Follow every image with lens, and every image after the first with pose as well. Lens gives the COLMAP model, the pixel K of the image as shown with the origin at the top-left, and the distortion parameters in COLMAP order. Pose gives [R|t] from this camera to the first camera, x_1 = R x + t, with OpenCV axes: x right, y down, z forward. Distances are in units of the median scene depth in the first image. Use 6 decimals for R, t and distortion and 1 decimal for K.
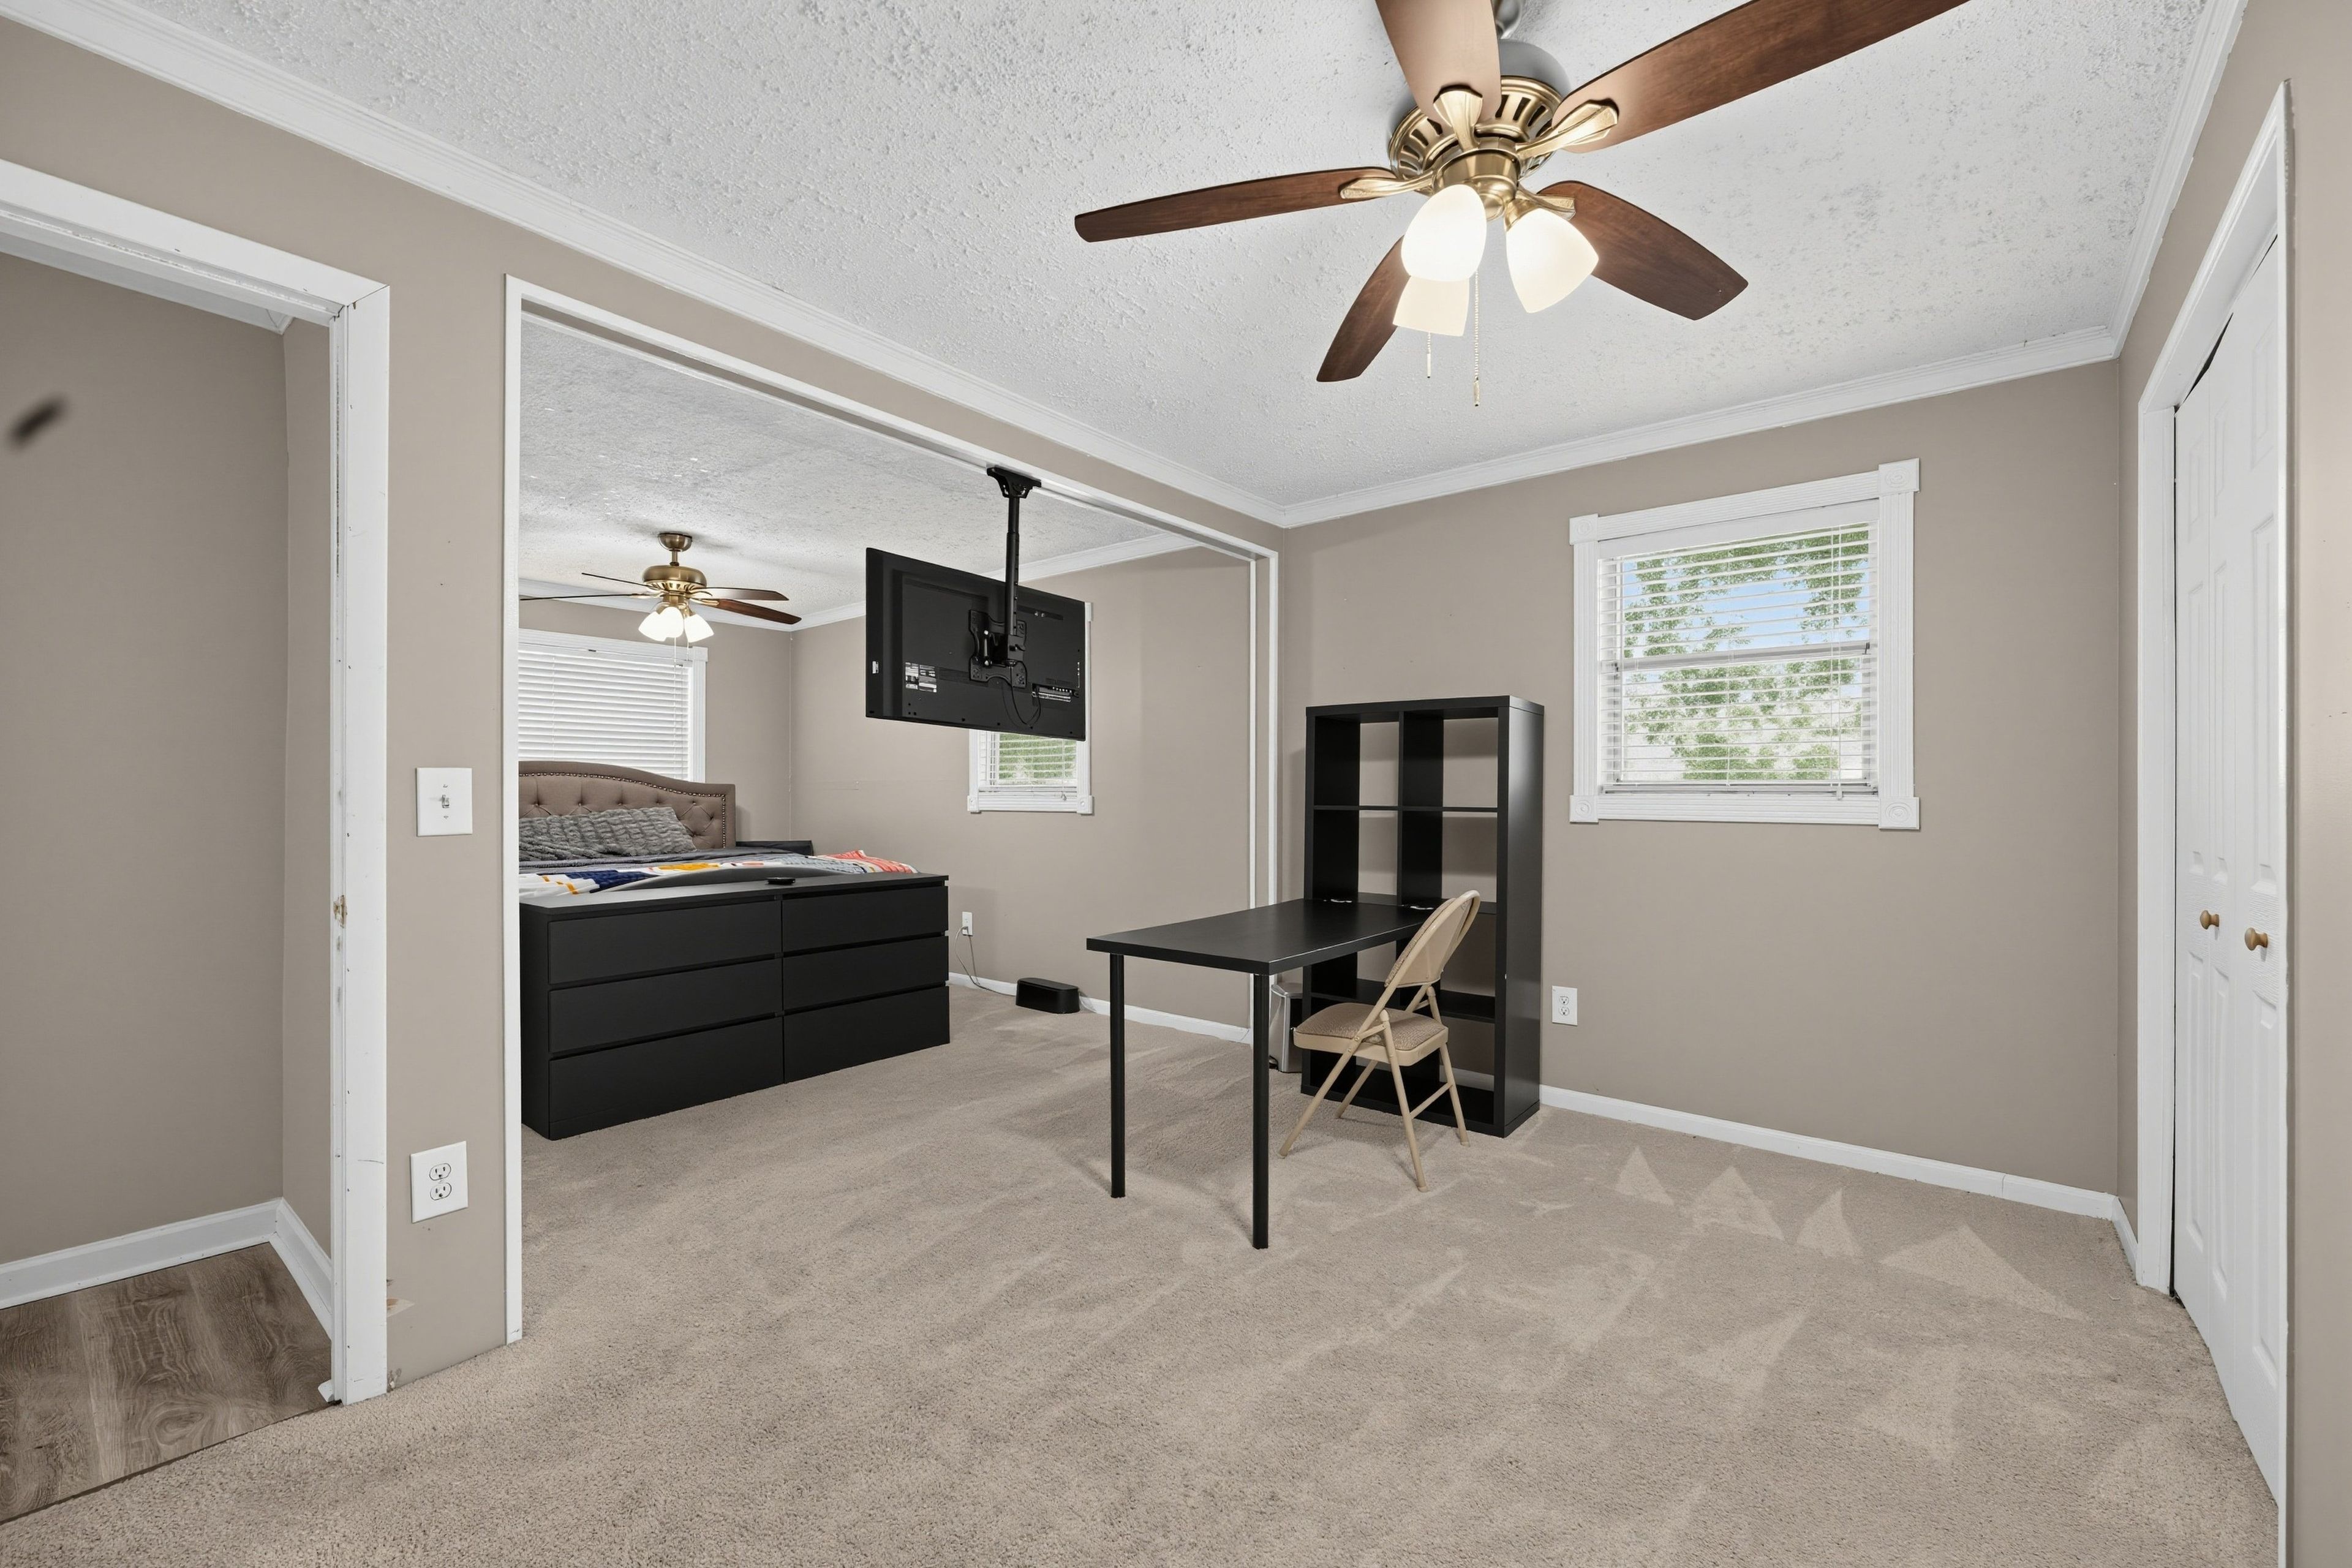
lens RADIAL K [[969.8, 0, 1171.9], [0, 969.8, 789.7], [0, 0, 1]] dist [0.001330, 0.000047]
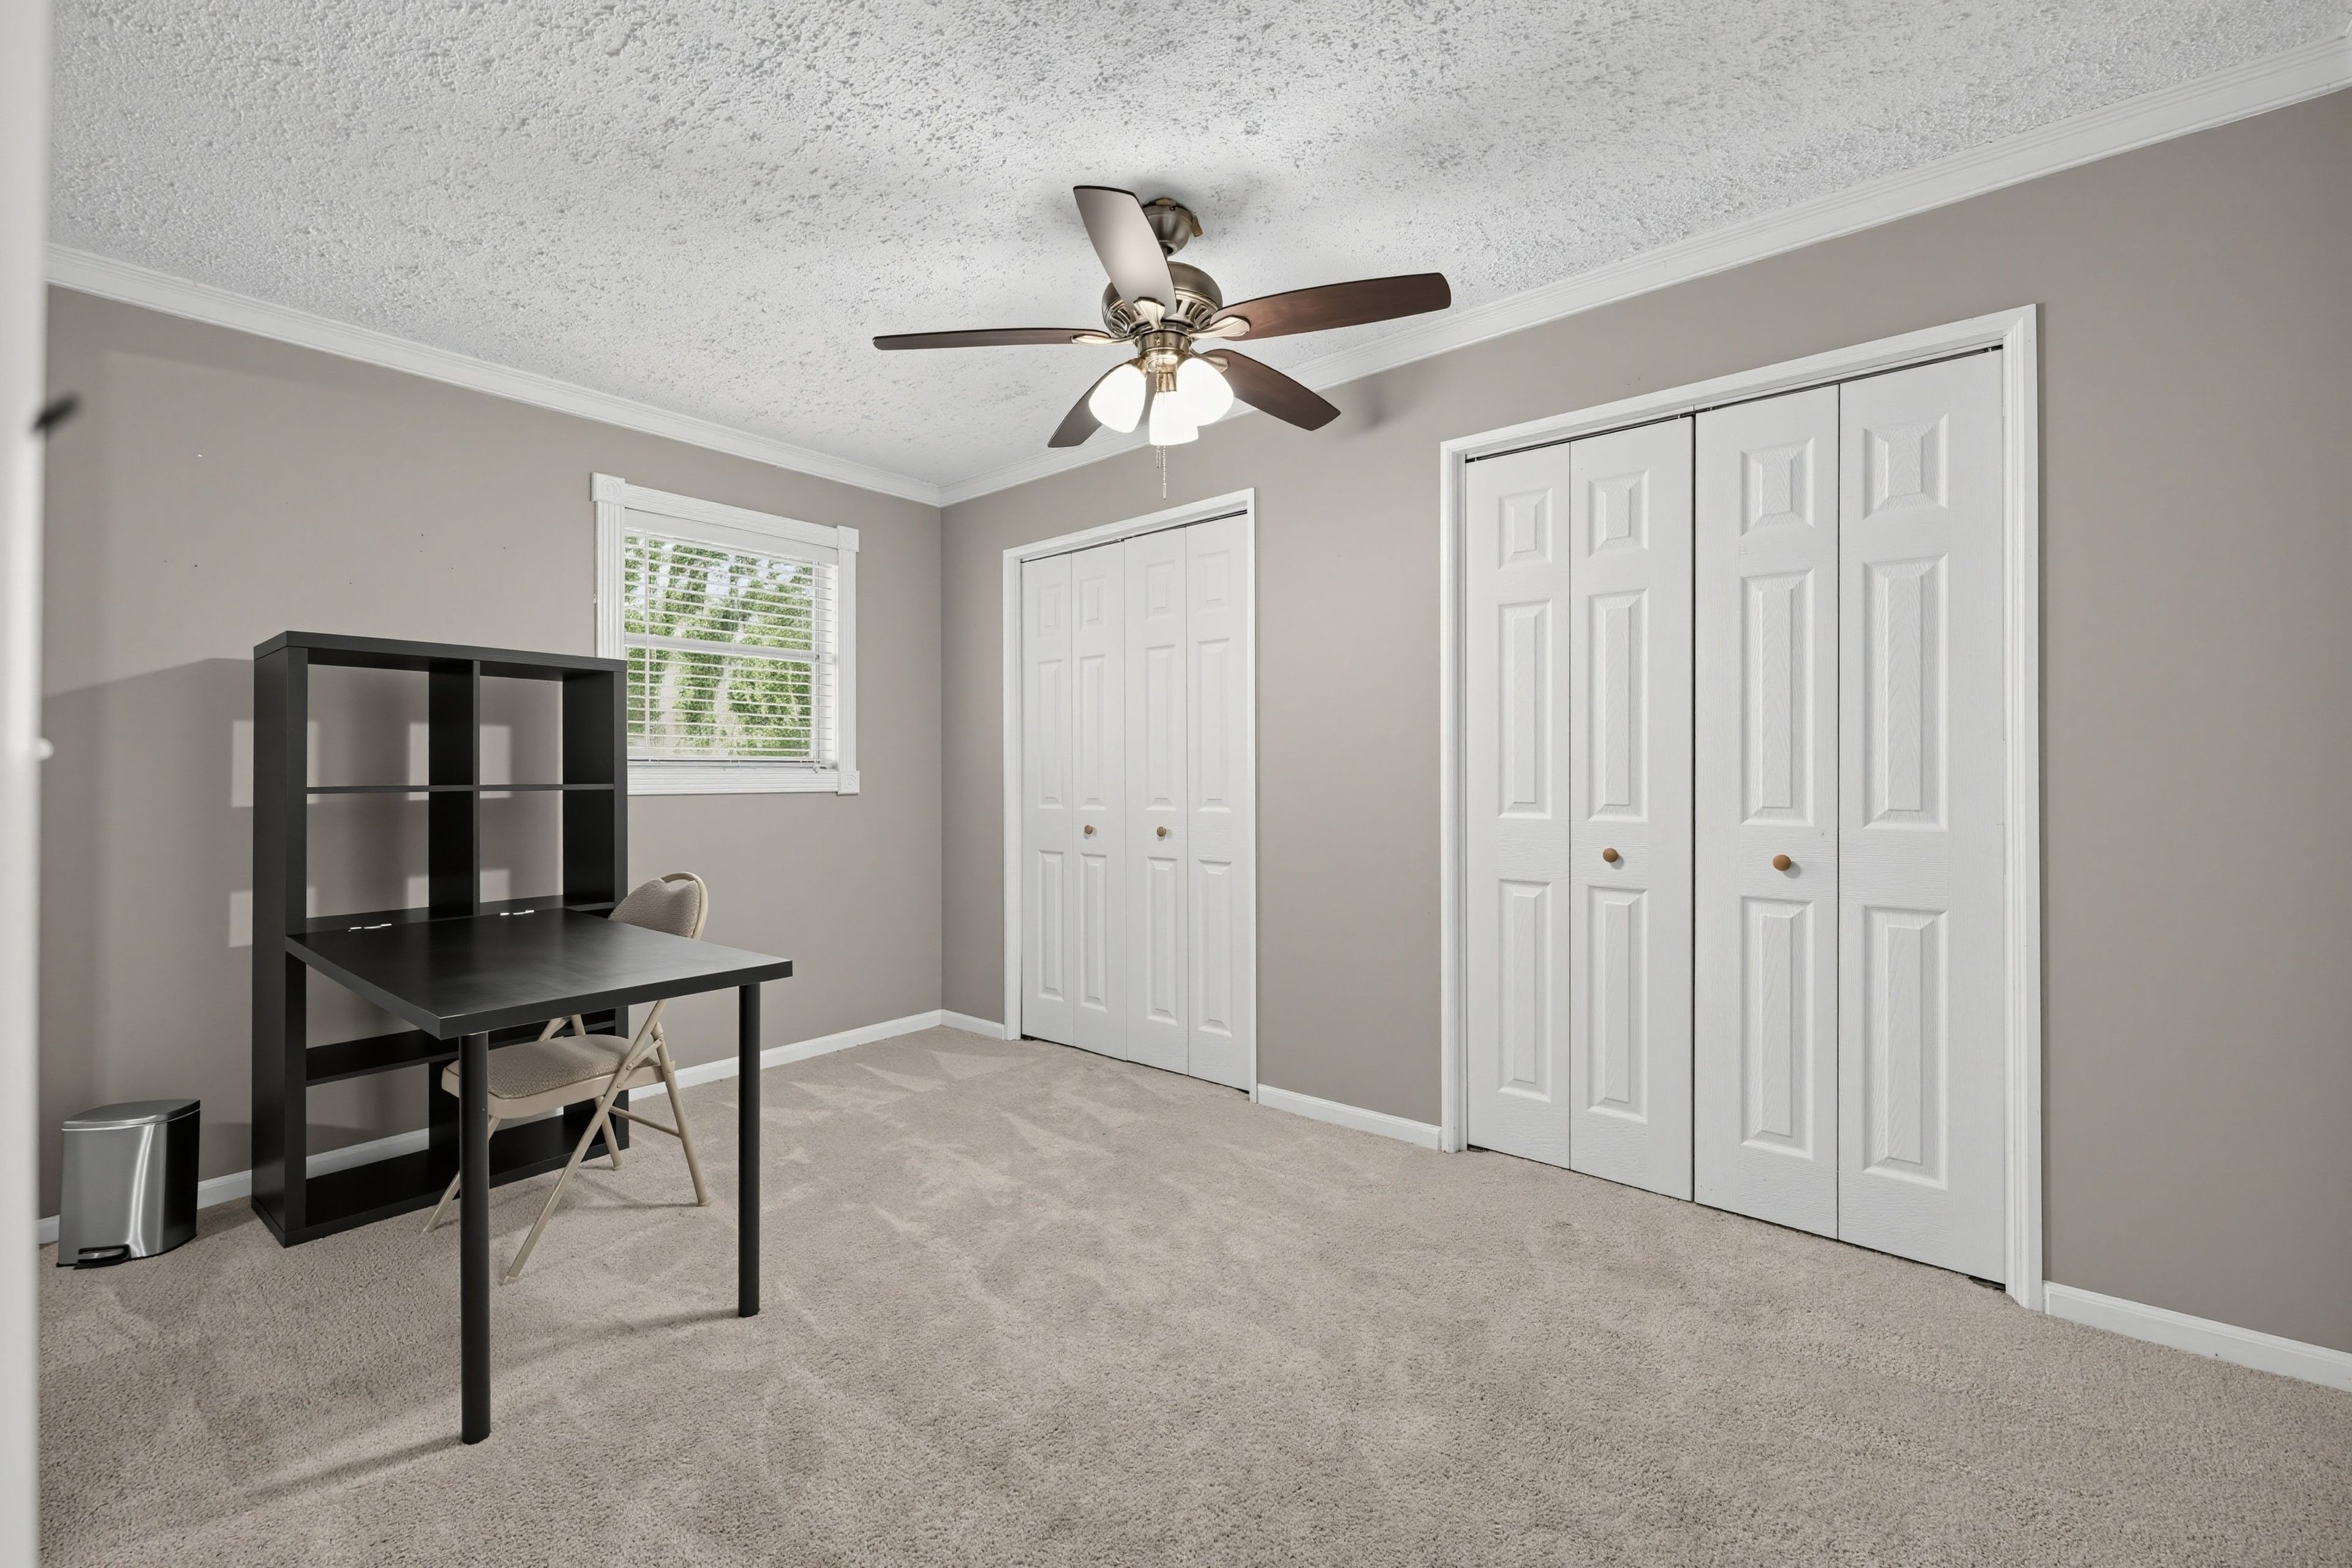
lens RADIAL K [[962.9, 0, 1176.0], [0, 962.9, 784.0], [0, 0, 1]] dist [0.000133, 0.000108]
pose [[0.000476, -0.013107, 0.999914, -0.707253], [-0.000159, 0.999914, 0.013107, 0.008006], [-1.000000, -0.000165, 0.000473, 0.619178]]
